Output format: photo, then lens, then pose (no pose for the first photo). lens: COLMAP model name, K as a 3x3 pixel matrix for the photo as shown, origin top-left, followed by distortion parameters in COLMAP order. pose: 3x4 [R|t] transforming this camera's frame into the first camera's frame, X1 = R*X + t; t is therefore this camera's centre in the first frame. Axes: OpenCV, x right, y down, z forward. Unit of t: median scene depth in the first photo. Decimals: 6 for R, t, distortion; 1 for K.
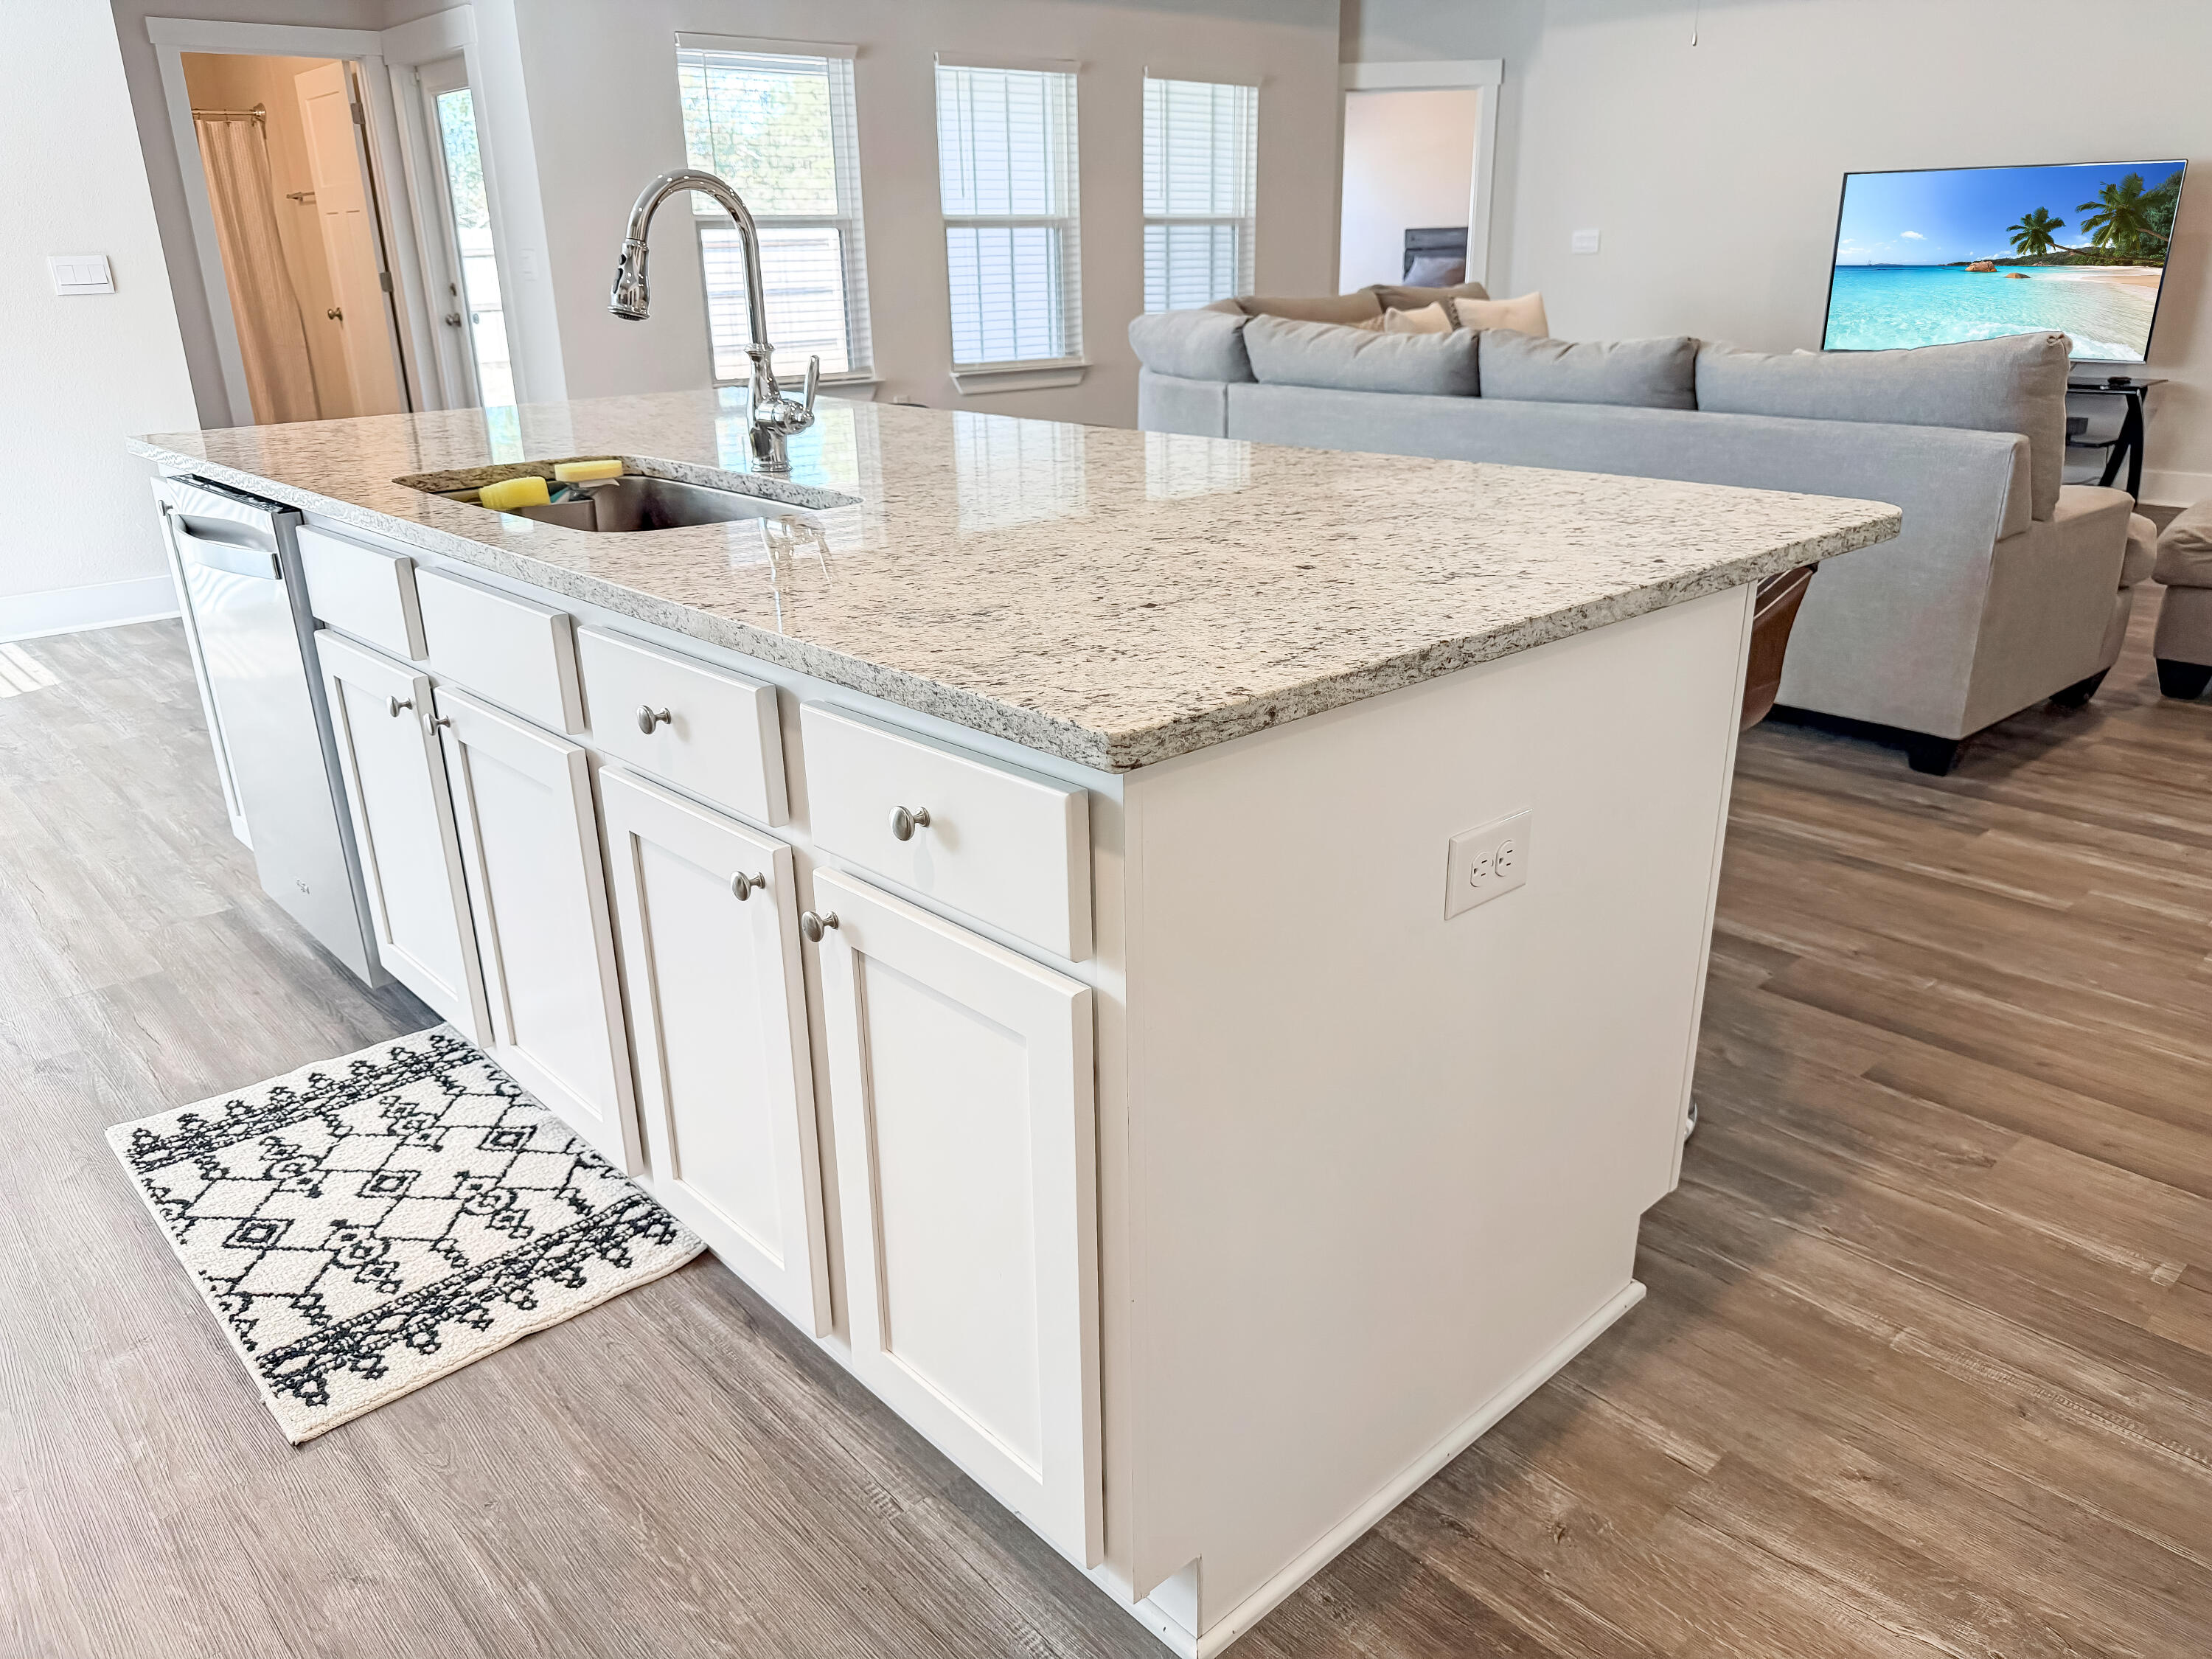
lens RADIAL K [[1586.5, 0, 1114.1], [0, 1586.5, 855.7], [0, 0, 1]] dist [0.022202, -0.024033]
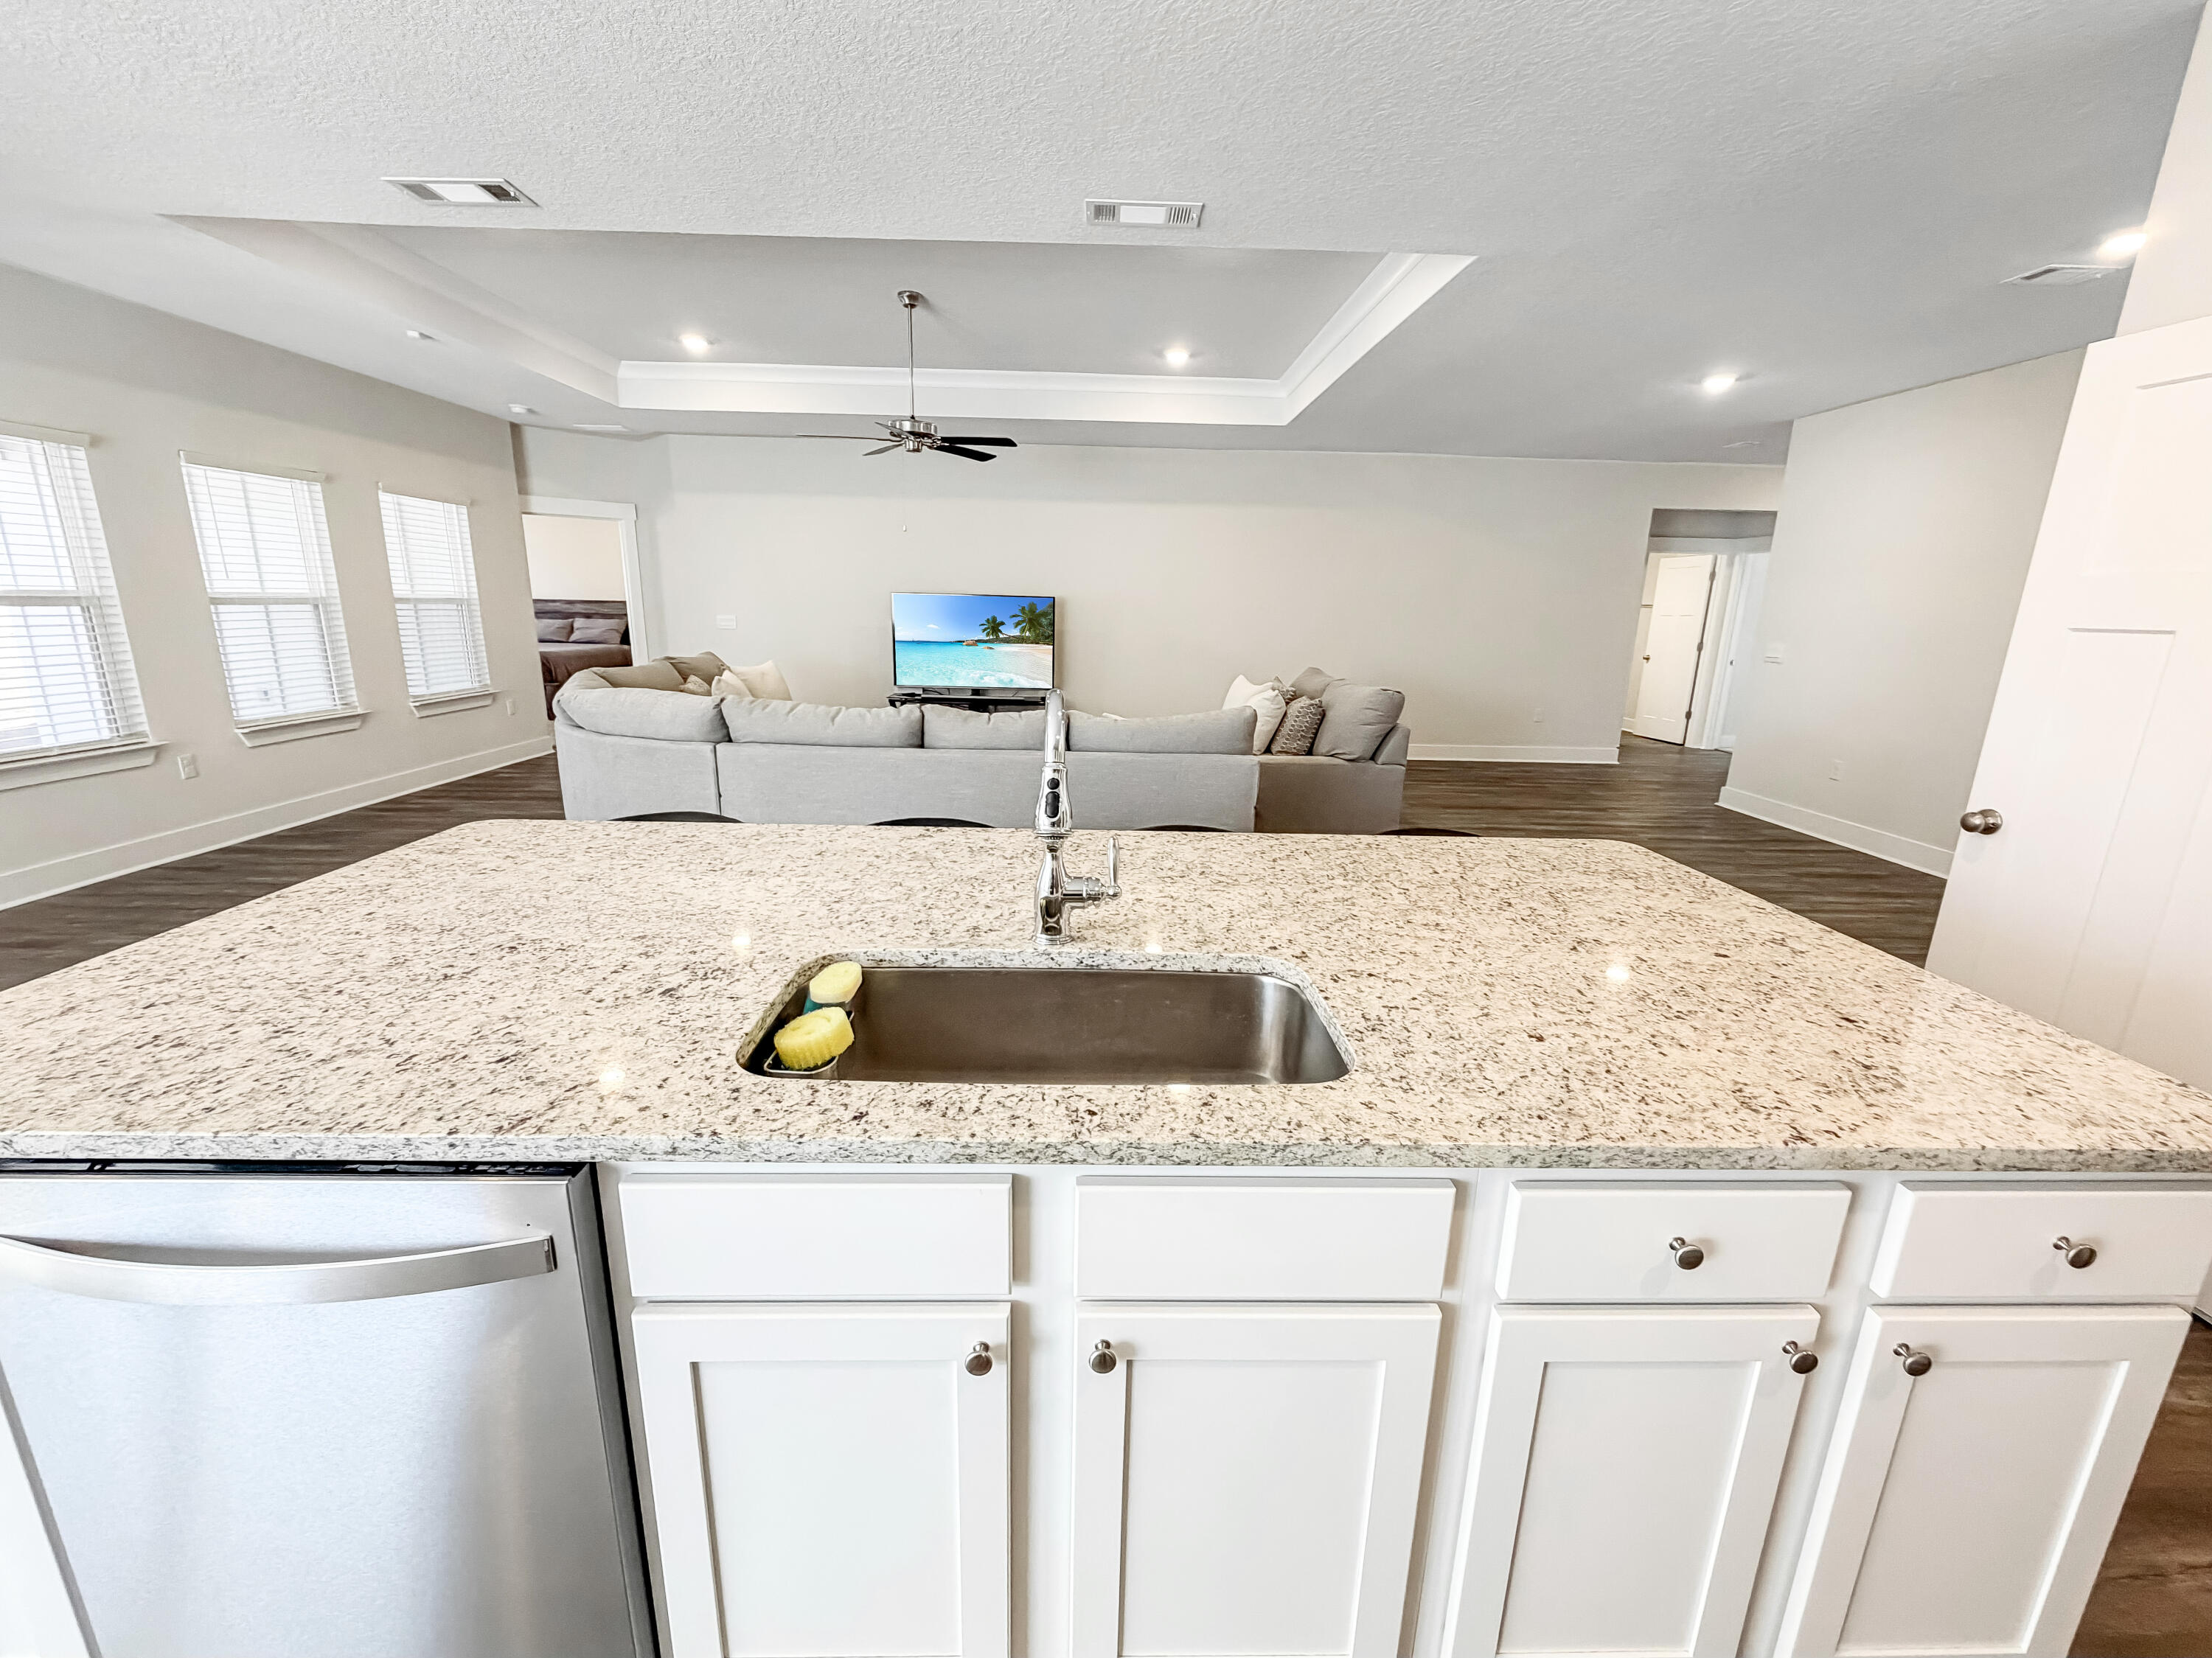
lens RADIAL K [[911.3, 0, 1104.3], [0, 911.3, 833.5], [0, 0, 1]] dist [-0.002792, 0.001645]
pose [[0.654120, -0.155090, 0.740320, -0.631446], [0.237961, 0.971251, -0.006786, -0.296261], [-0.717985, 0.180606, 0.672220, 0.539785]]
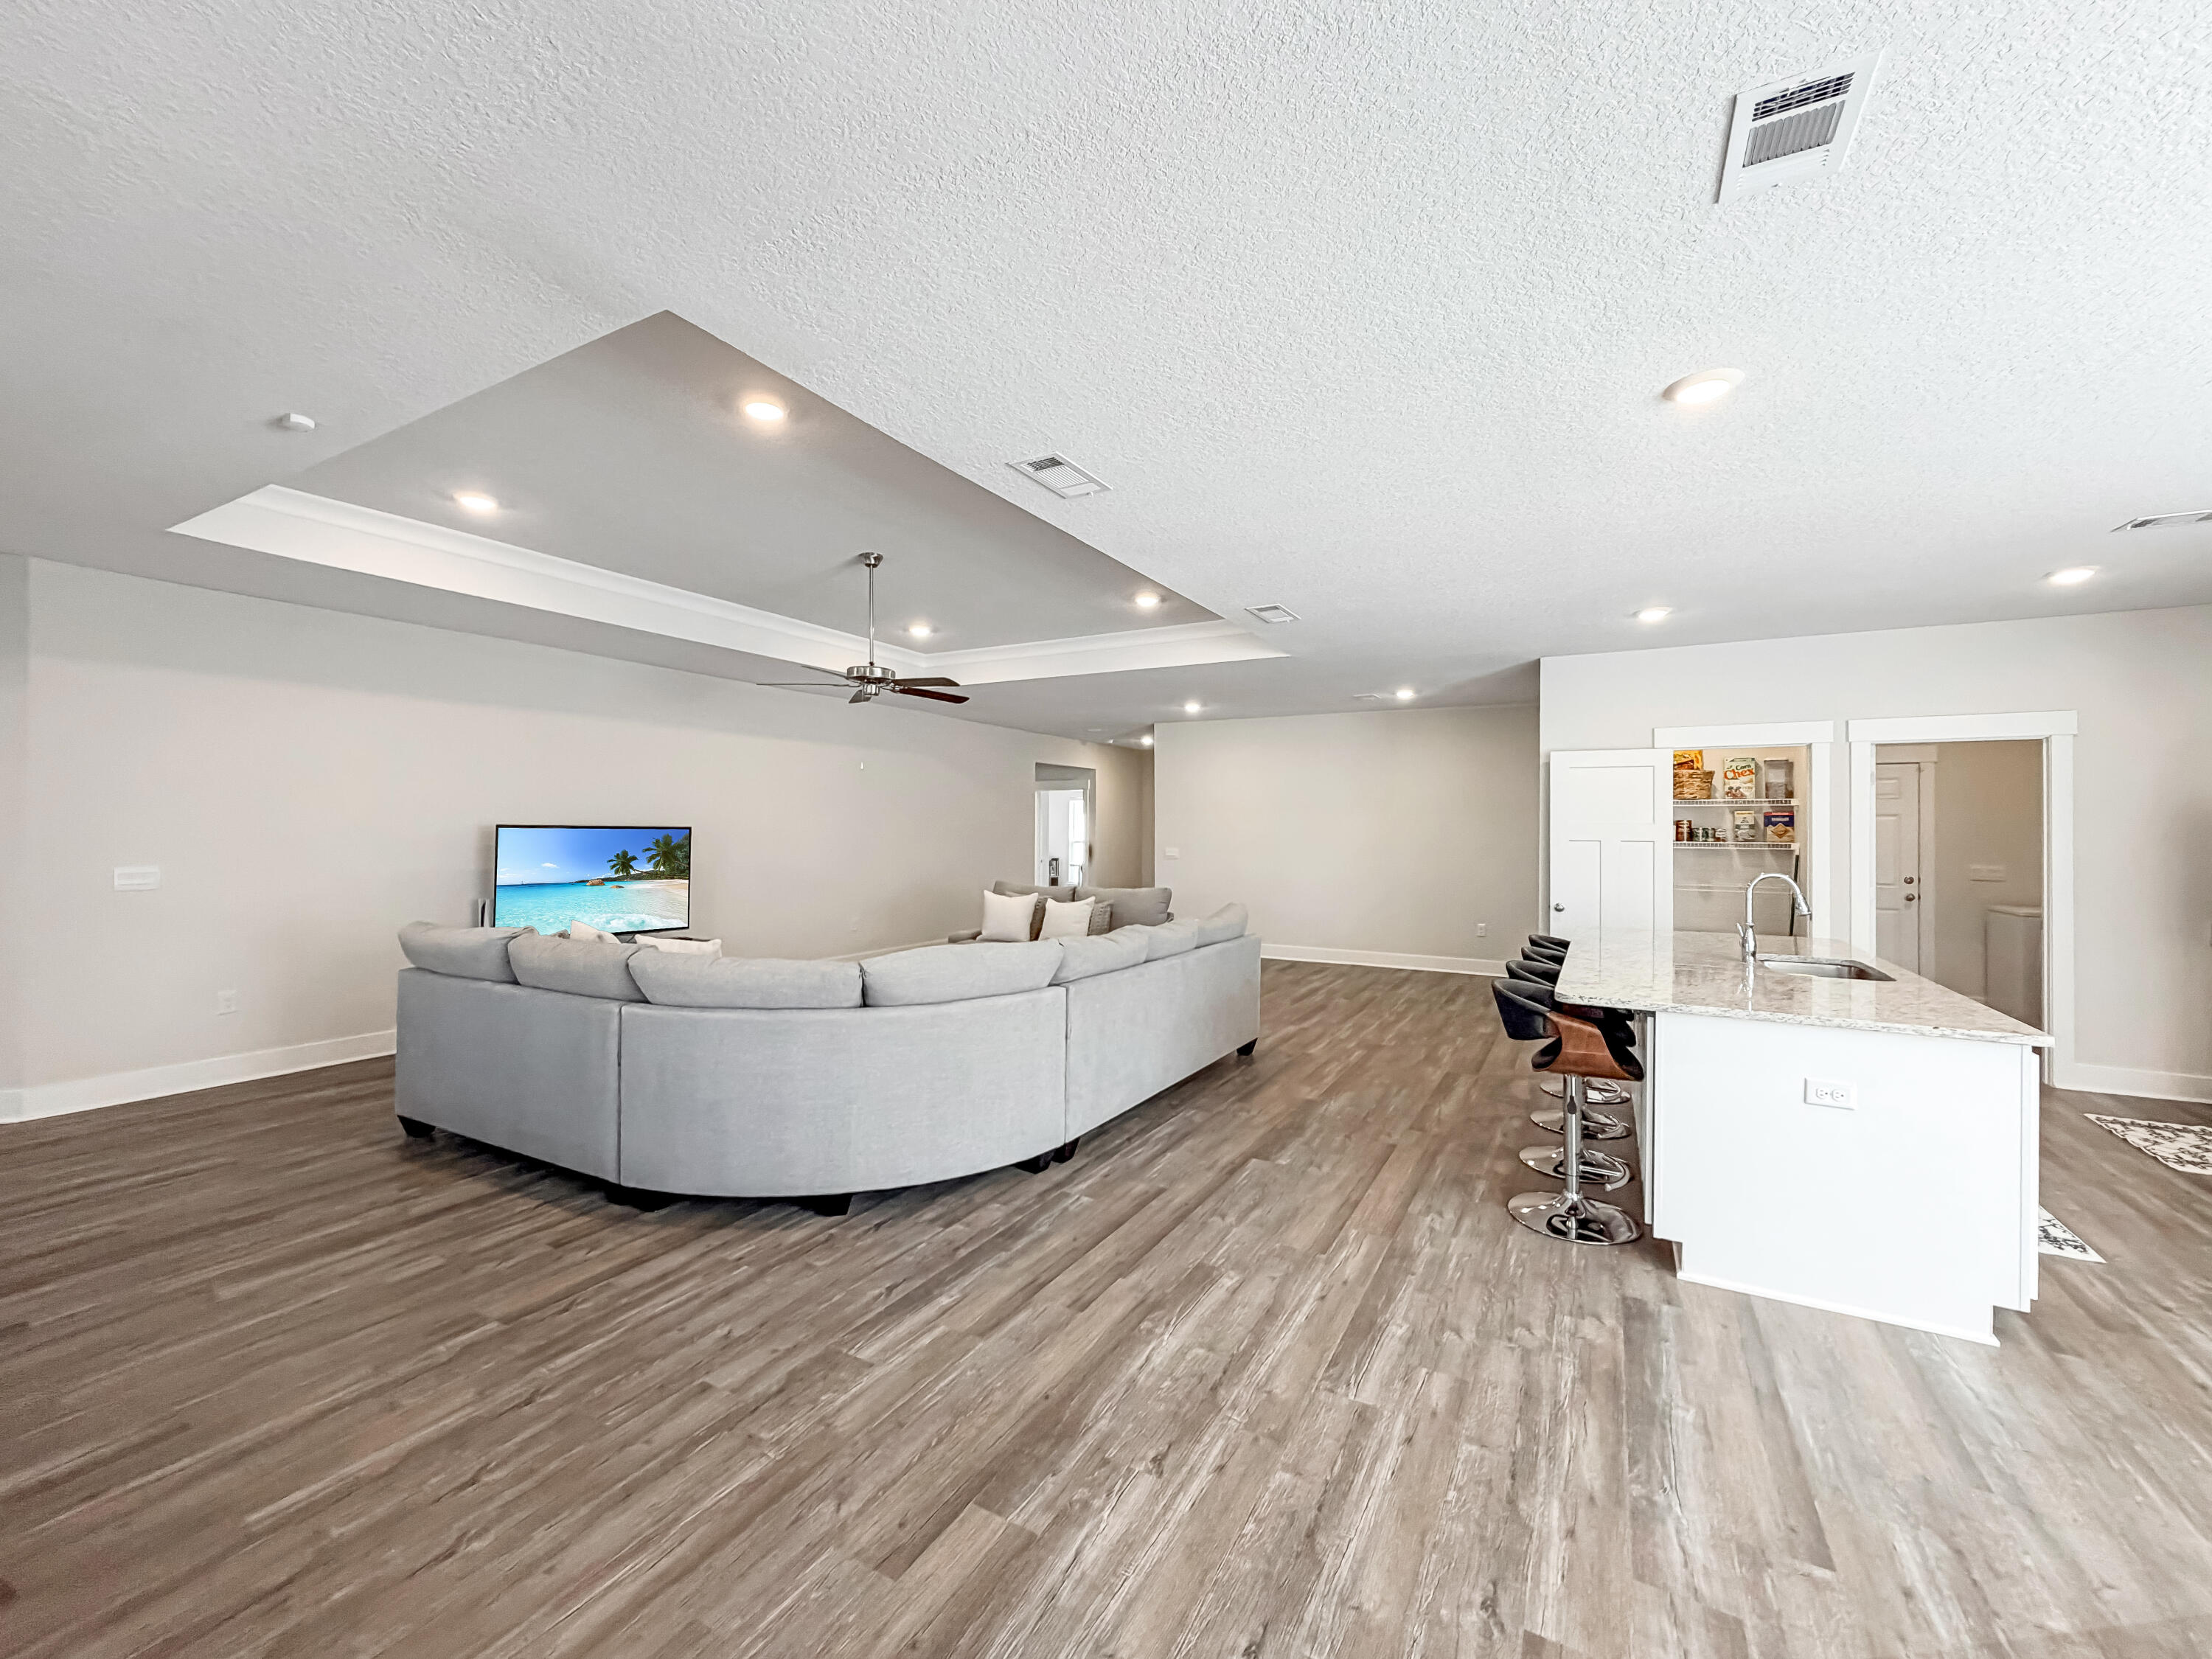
lens RADIAL K [[911.4, 0, 1109.7], [0, 911.4, 834.7], [0, 0, 1]] dist [-0.002792, 0.001645]
pose [[-0.328568, 0.004676, 0.944469, -1.417514], [0.335508, 0.935345, 0.112088, -1.052429], [-0.882880, 0.353706, -0.308893, 2.478832]]
